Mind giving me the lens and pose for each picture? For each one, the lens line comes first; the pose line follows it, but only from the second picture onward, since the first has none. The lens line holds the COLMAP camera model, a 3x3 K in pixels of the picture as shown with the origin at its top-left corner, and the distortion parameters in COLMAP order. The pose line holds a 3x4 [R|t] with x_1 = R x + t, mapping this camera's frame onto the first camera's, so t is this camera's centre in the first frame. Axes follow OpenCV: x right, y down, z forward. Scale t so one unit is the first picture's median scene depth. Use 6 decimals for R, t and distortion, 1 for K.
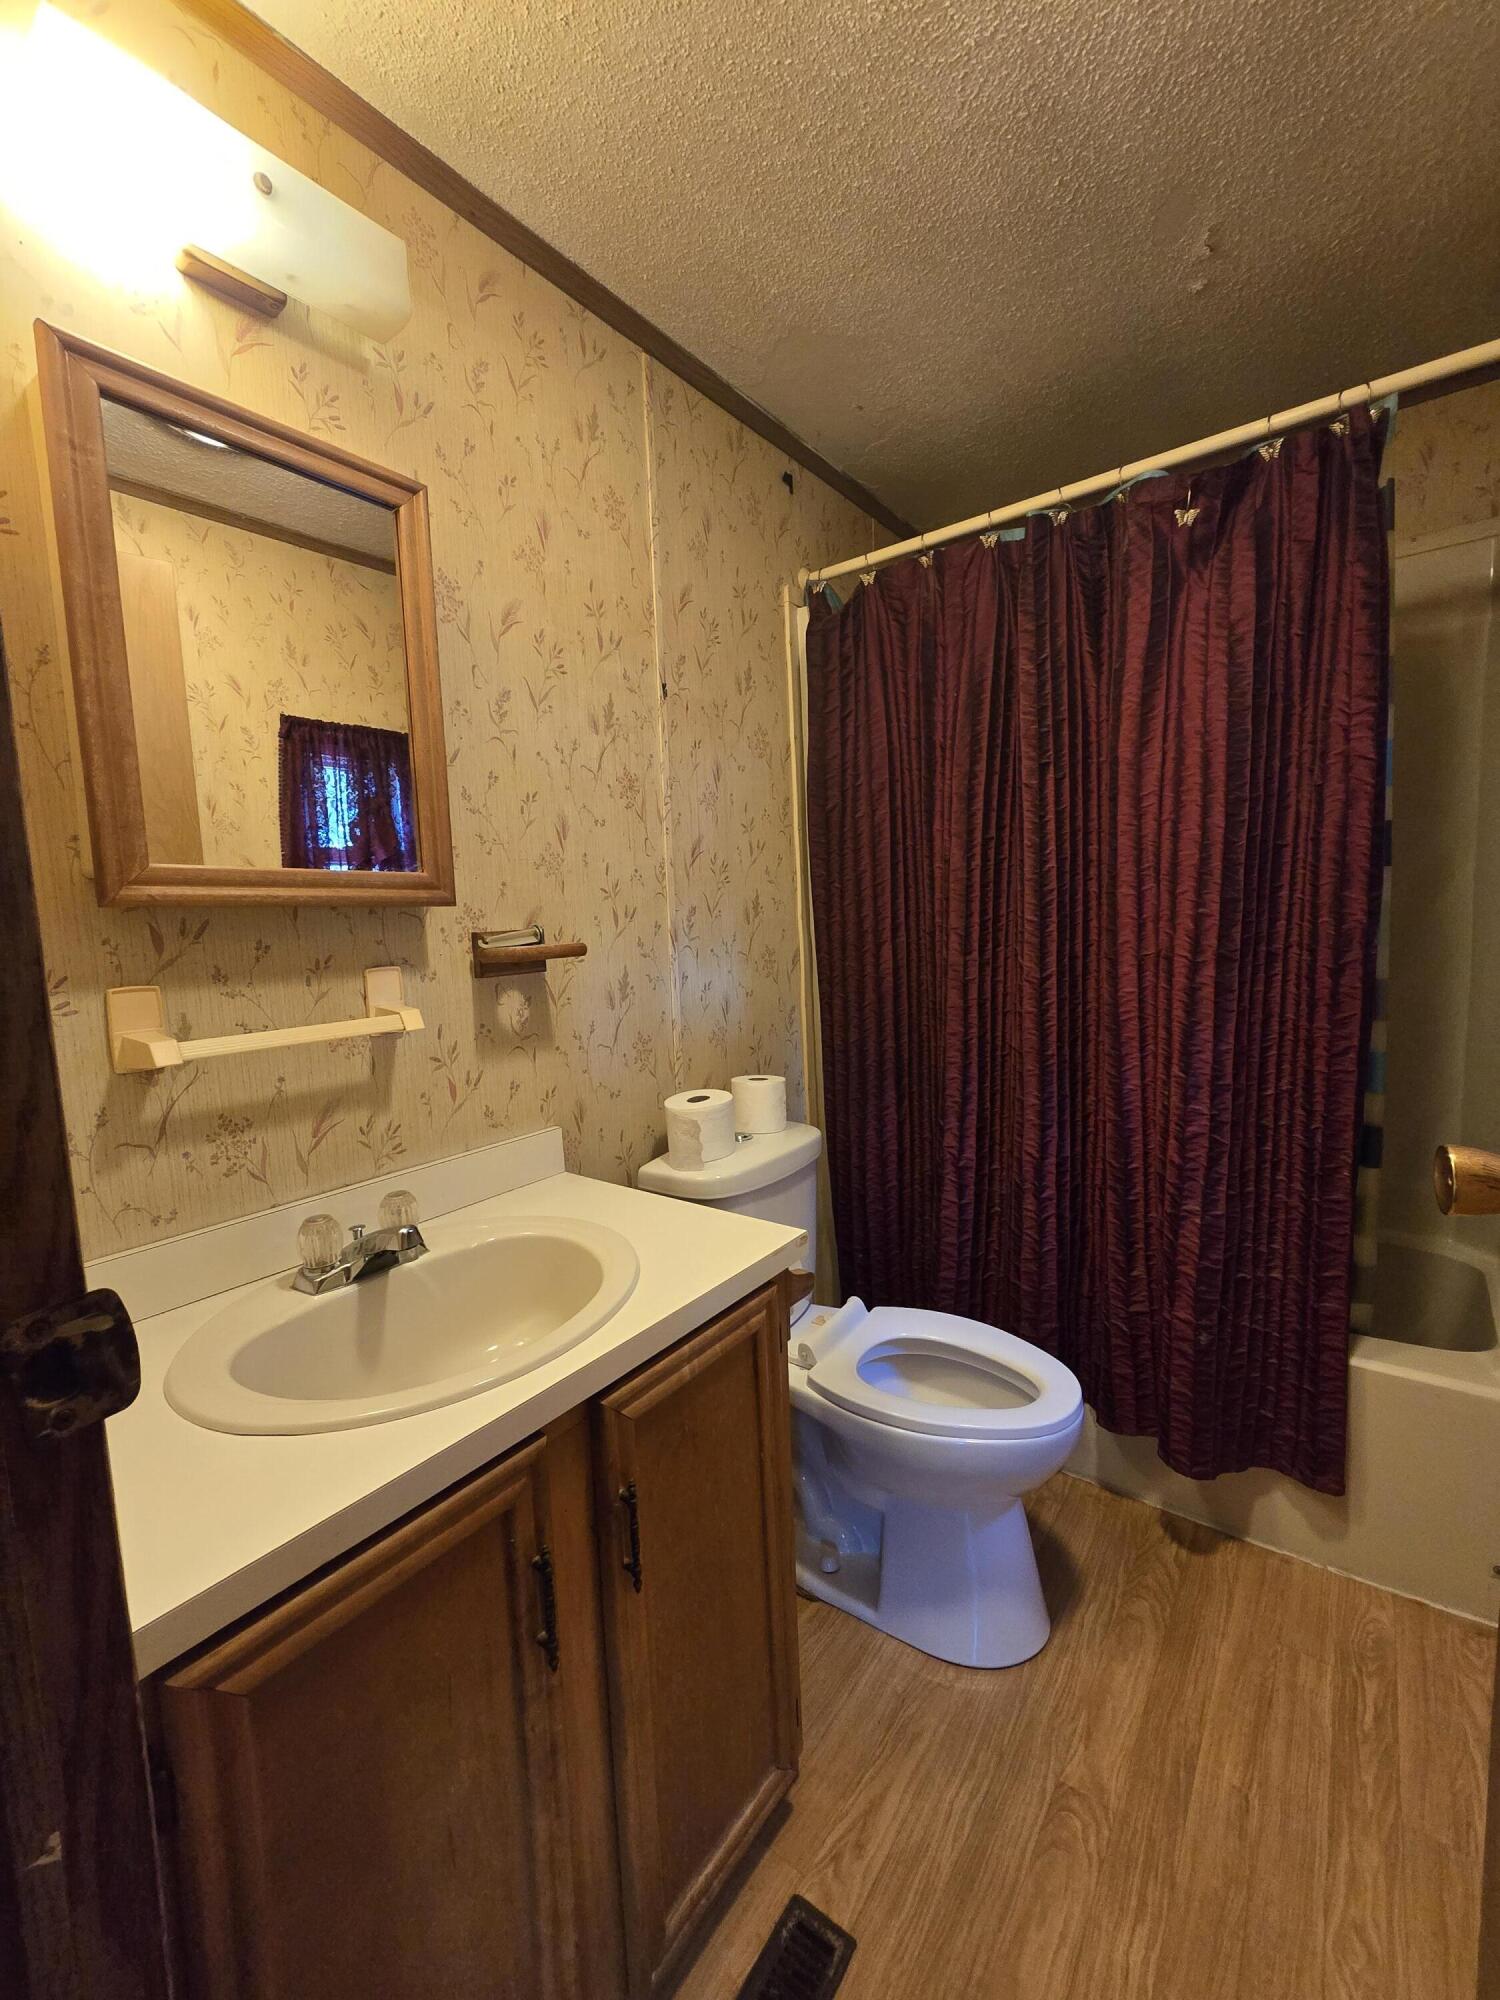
lens RADIAL K [[819.8, 0, 735.3], [0, 819.8, 999.1], [0, 0, 1]] dist [-0.005663, 0.001410]
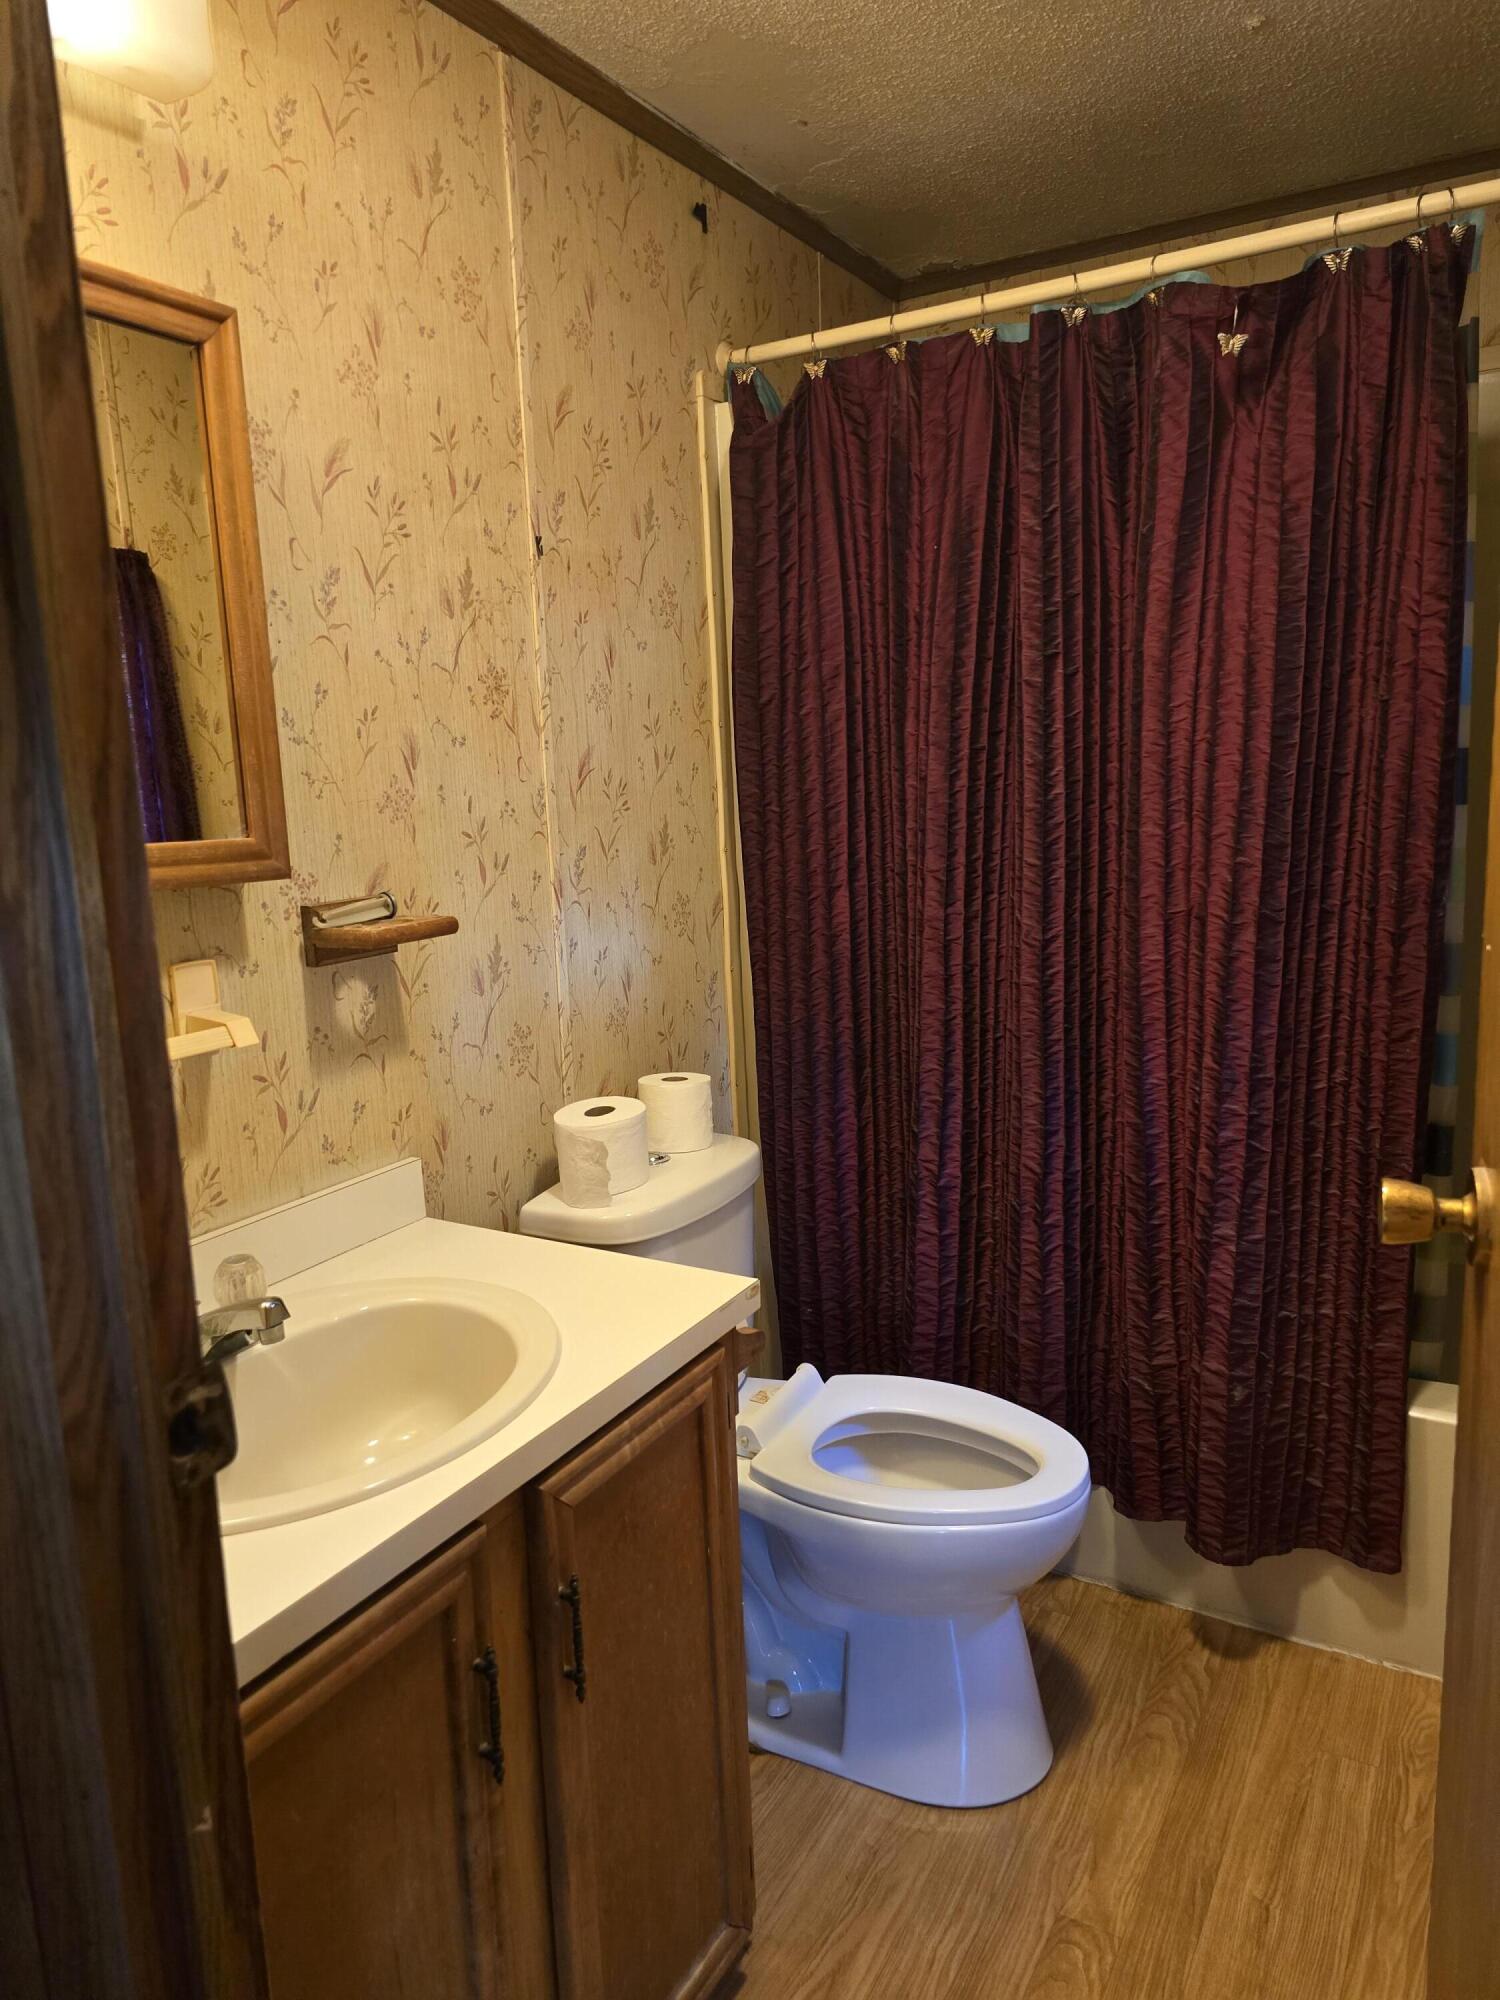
lens RADIAL K [[1343.3, 0, 749.7], [0, 1343.3, 990.3], [0, 0, 1]] dist [0.064664, -0.061831]
pose [[0.991905, -0.017040, 0.125832, -0.064331], [0.009057, 0.997925, 0.063742, -0.069168], [-0.126658, -0.062086, 0.990002, -0.235742]]
